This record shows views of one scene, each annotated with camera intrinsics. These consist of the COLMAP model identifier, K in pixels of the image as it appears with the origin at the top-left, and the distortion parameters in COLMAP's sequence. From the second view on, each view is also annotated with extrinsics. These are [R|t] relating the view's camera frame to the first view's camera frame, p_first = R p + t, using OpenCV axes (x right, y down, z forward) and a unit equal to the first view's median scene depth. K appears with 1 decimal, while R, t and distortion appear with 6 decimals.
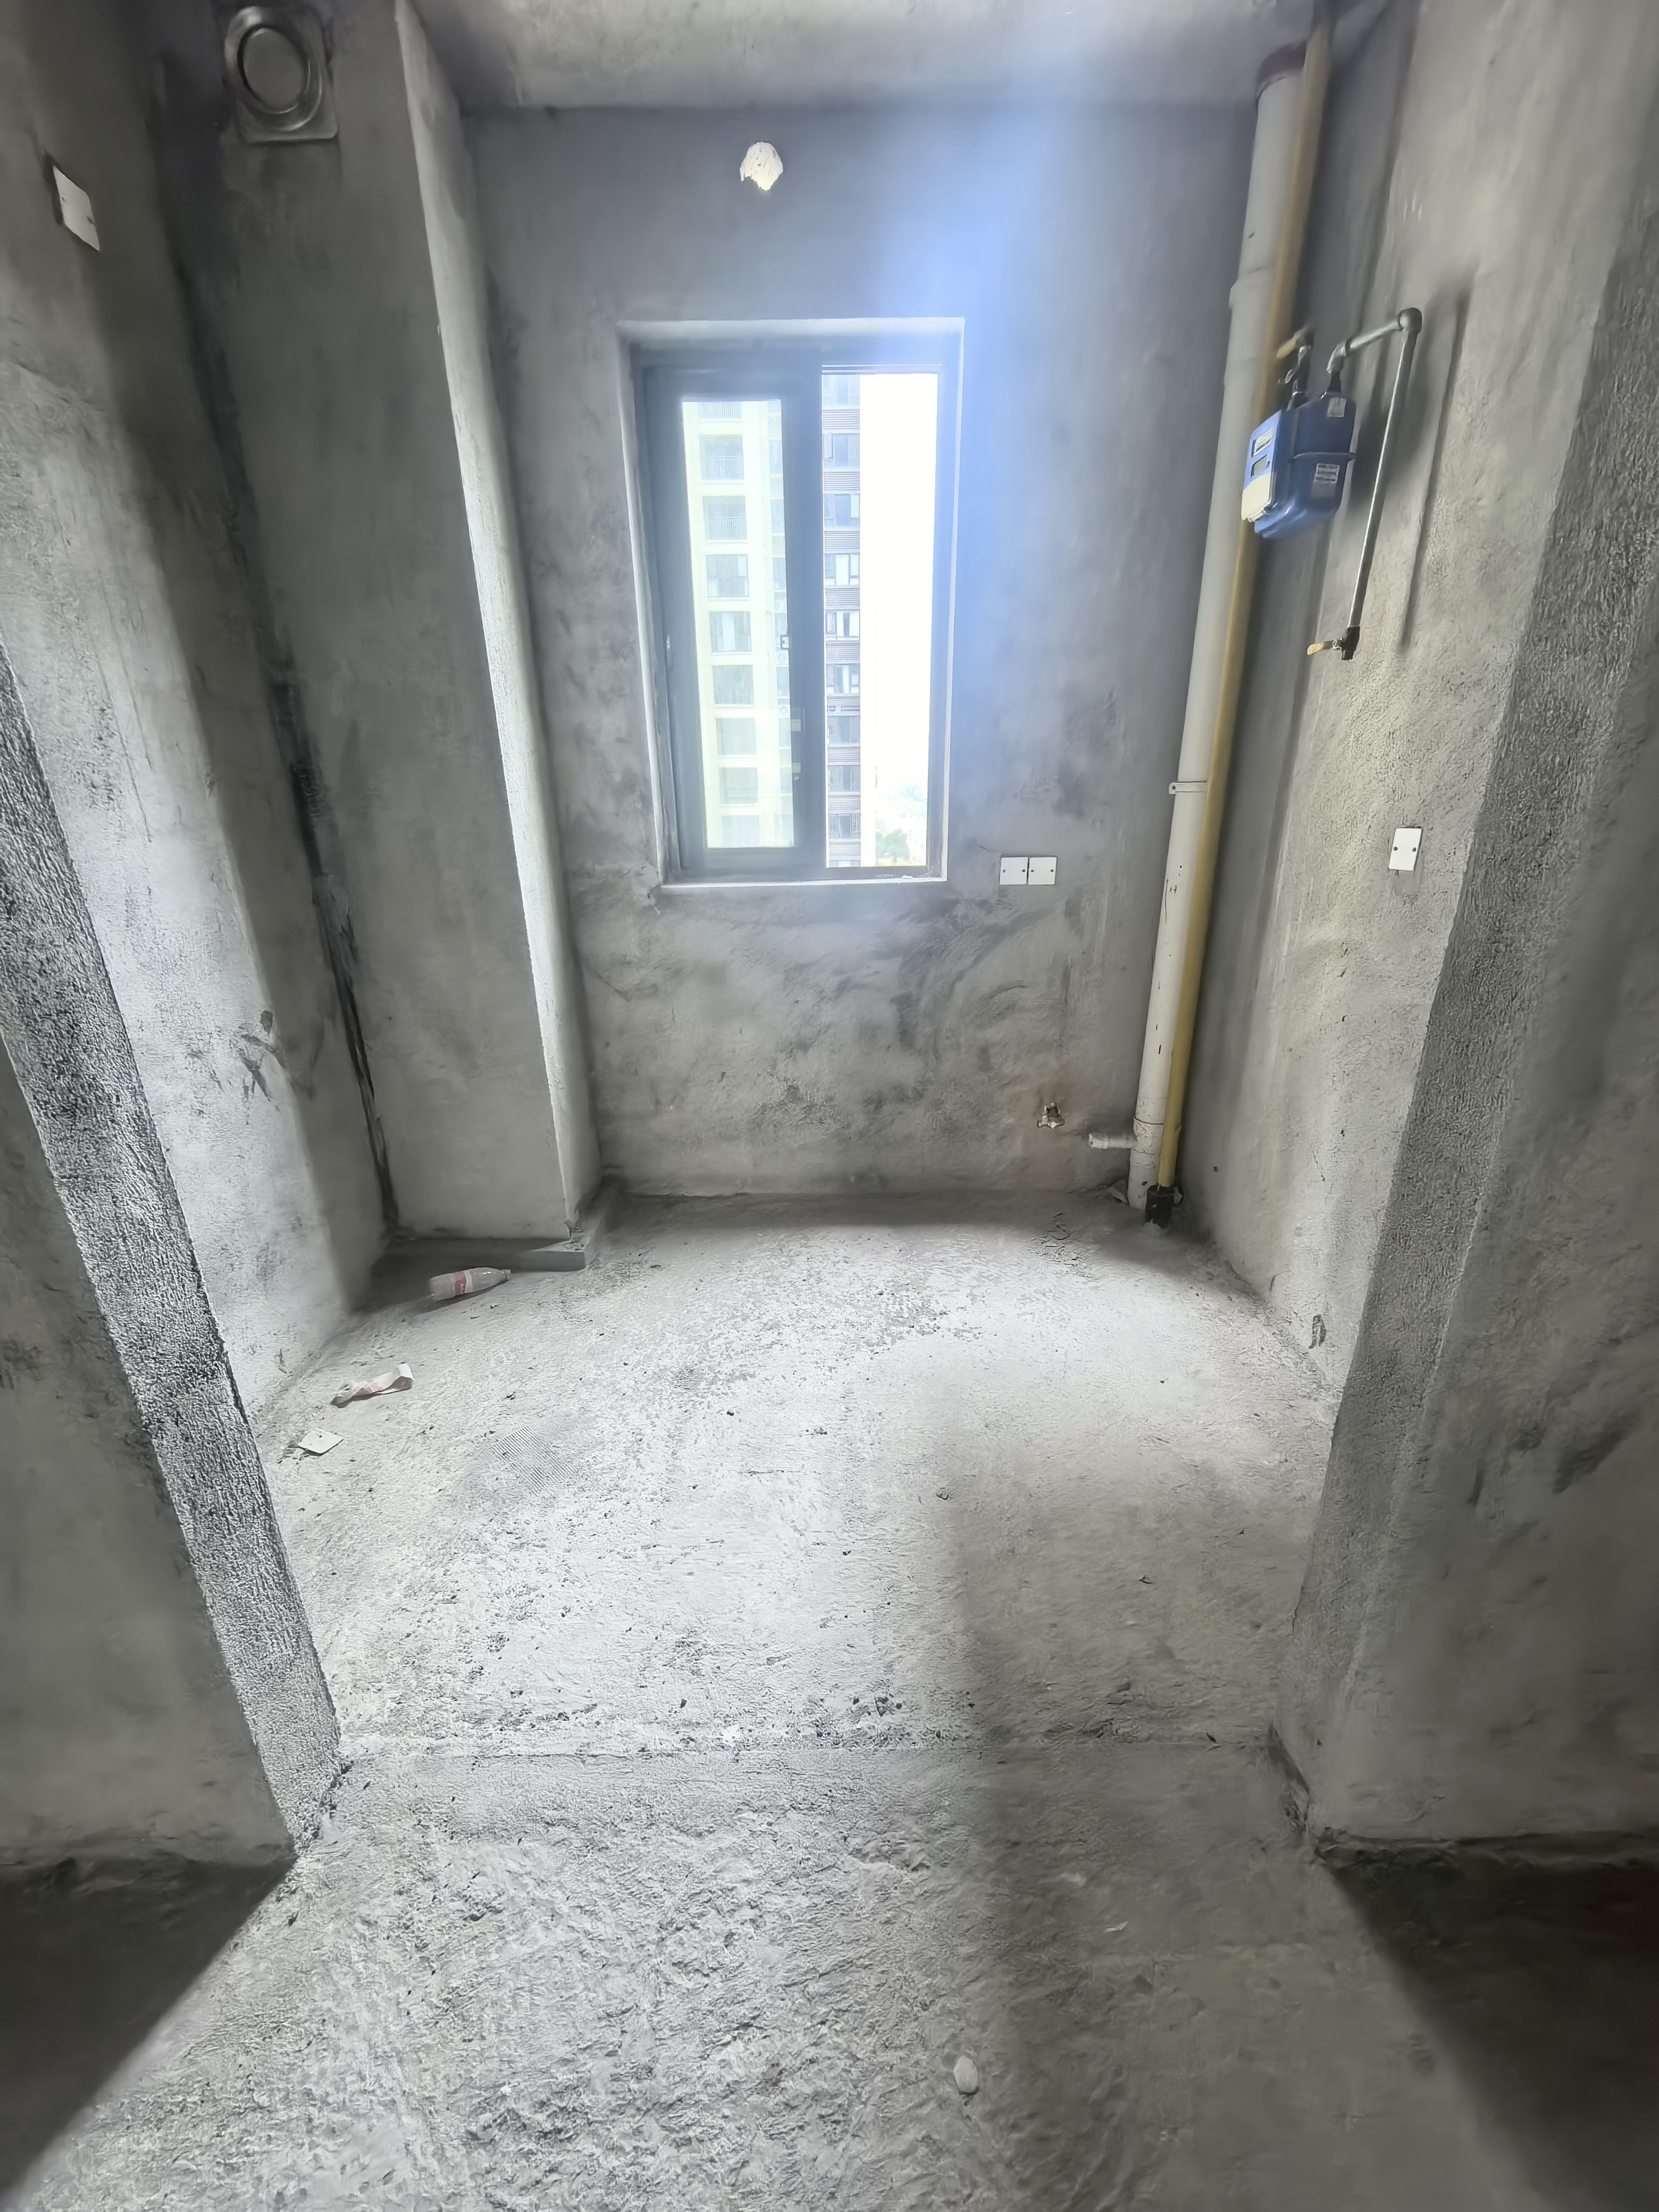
lens RADIAL K [[878.0, 0, 829.4], [0, 878.0, 1121.8], [0, 0, 1]] dist [0.009526, -0.000030]
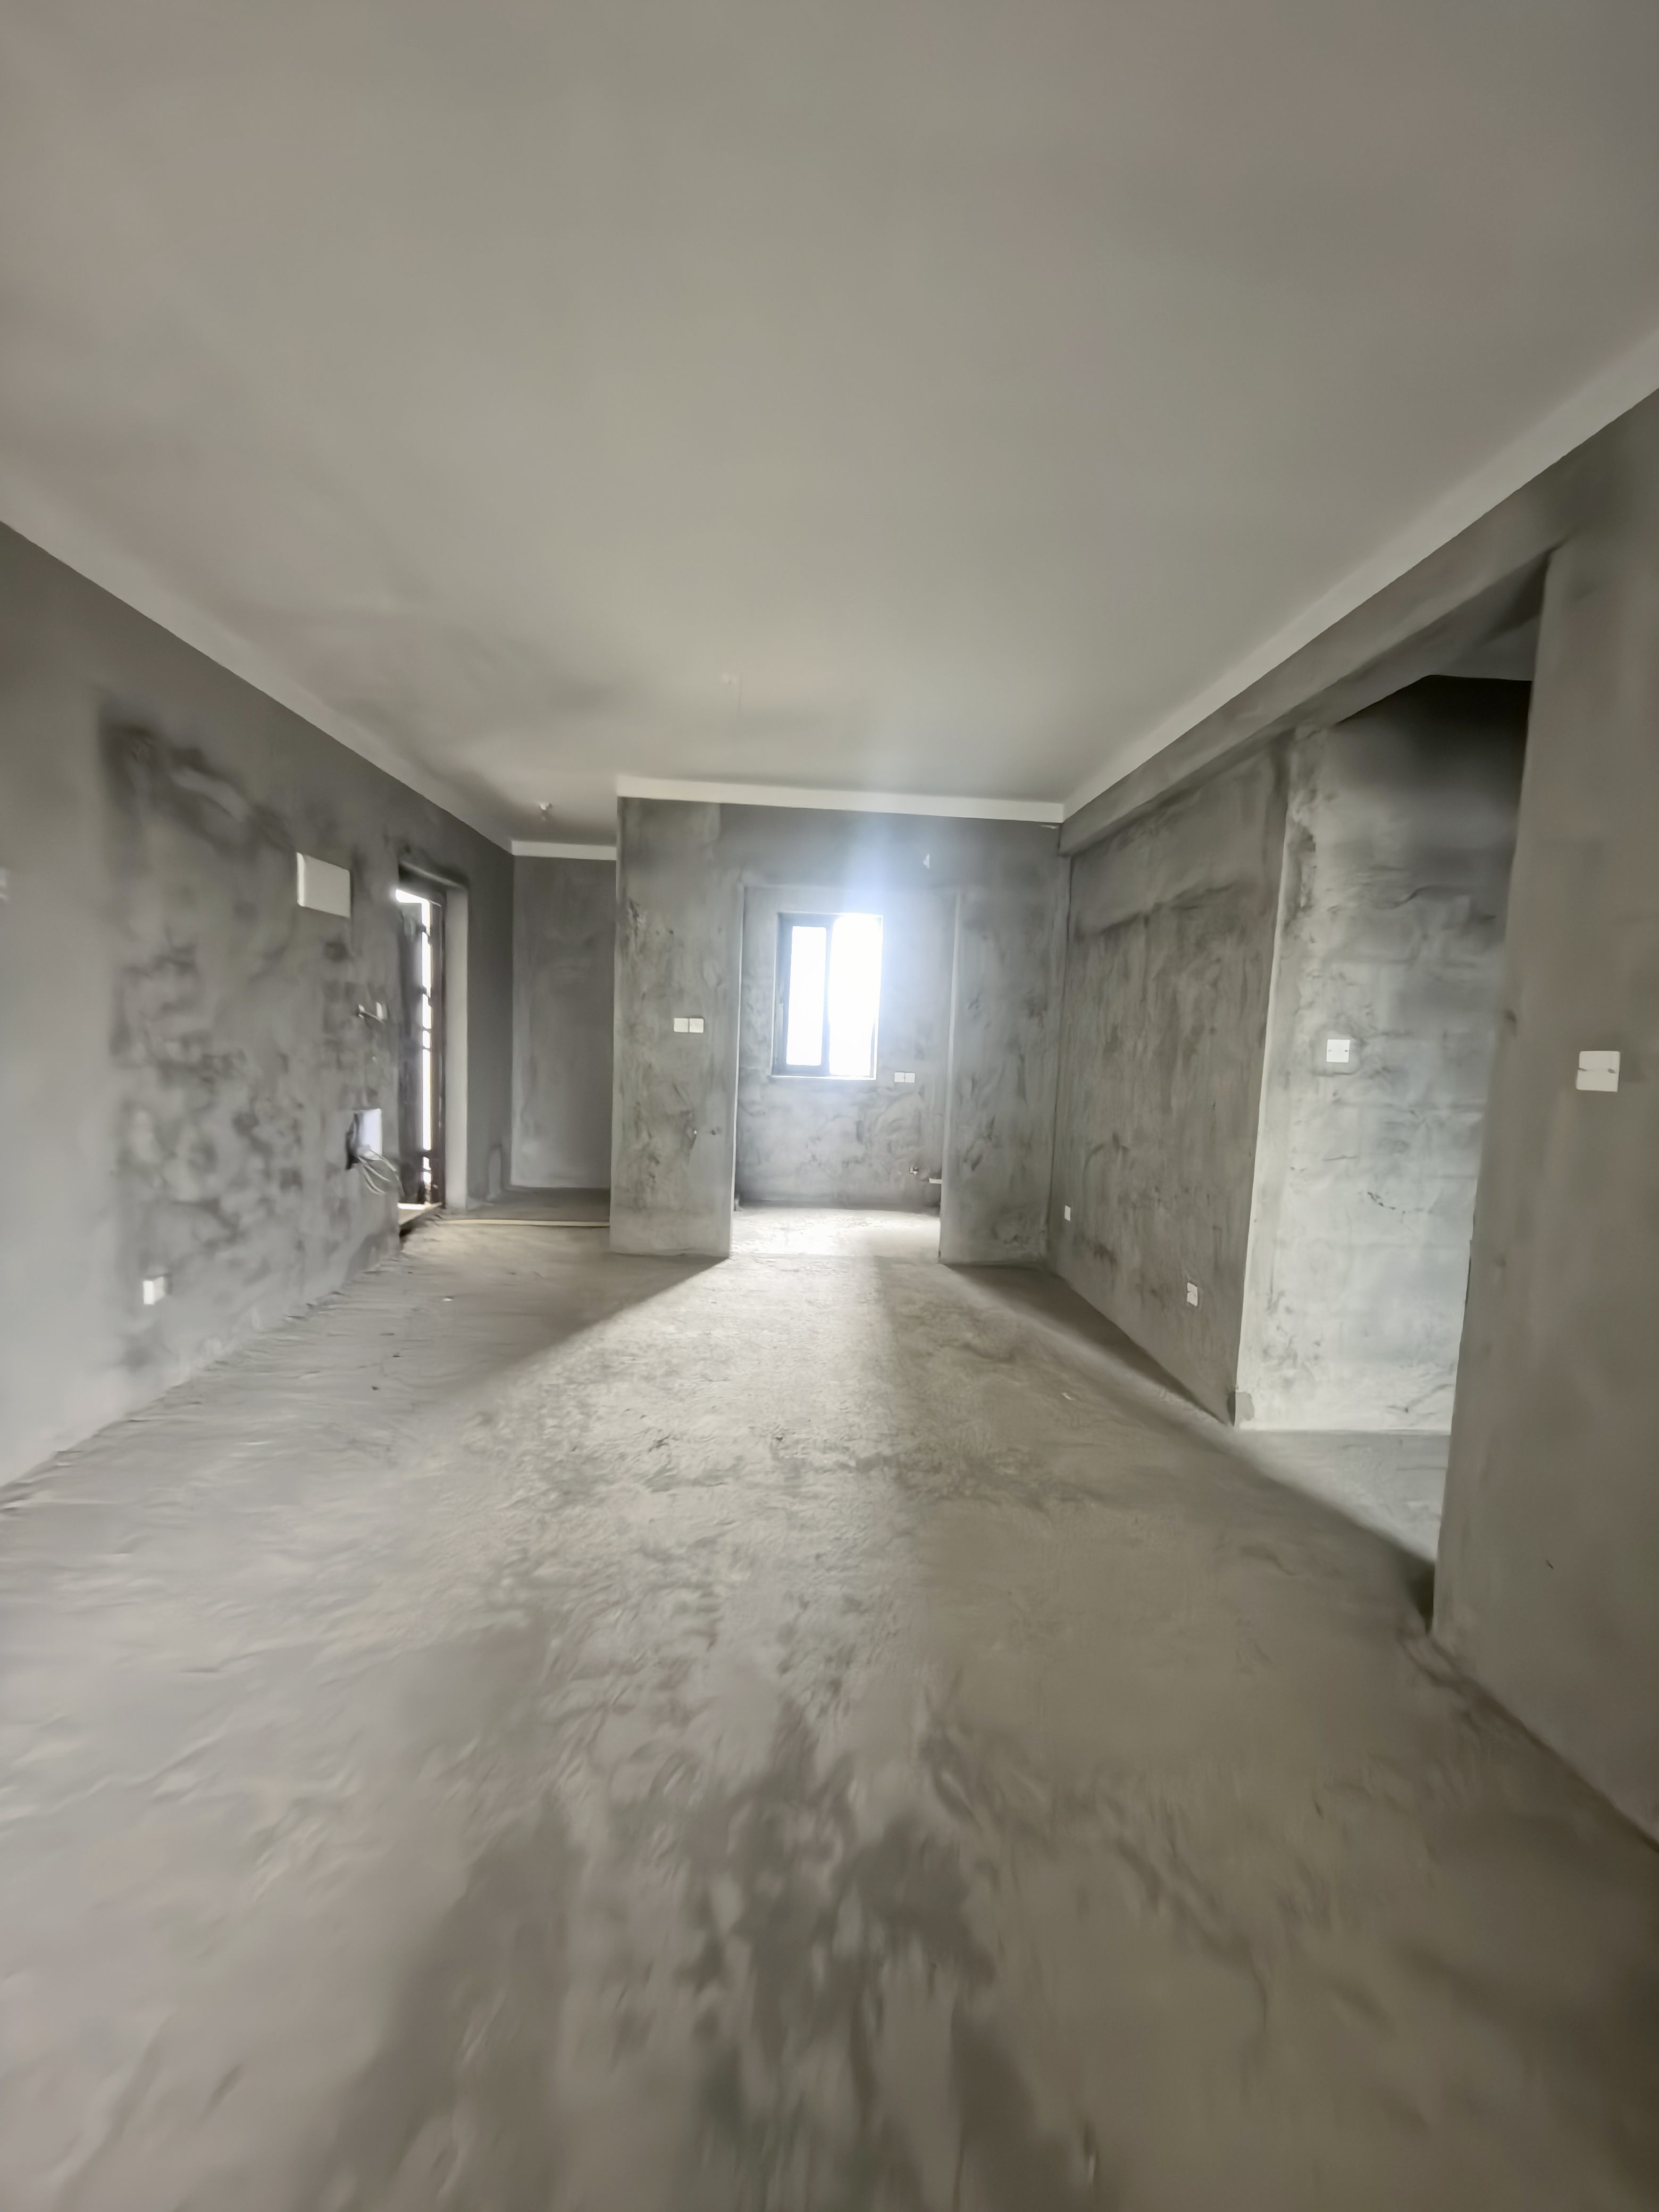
lens RADIAL K [[878.0, 0, 827.8], [0, 878.0, 1107.4], [0, 0, 1]] dist [0.009526, -0.000030]
pose [[0.997135, 0.053029, 0.053937, -0.154244], [-0.036210, 0.960726, -0.275125, 0.552802], [-0.066408, 0.272384, 0.959894, -1.552851]]
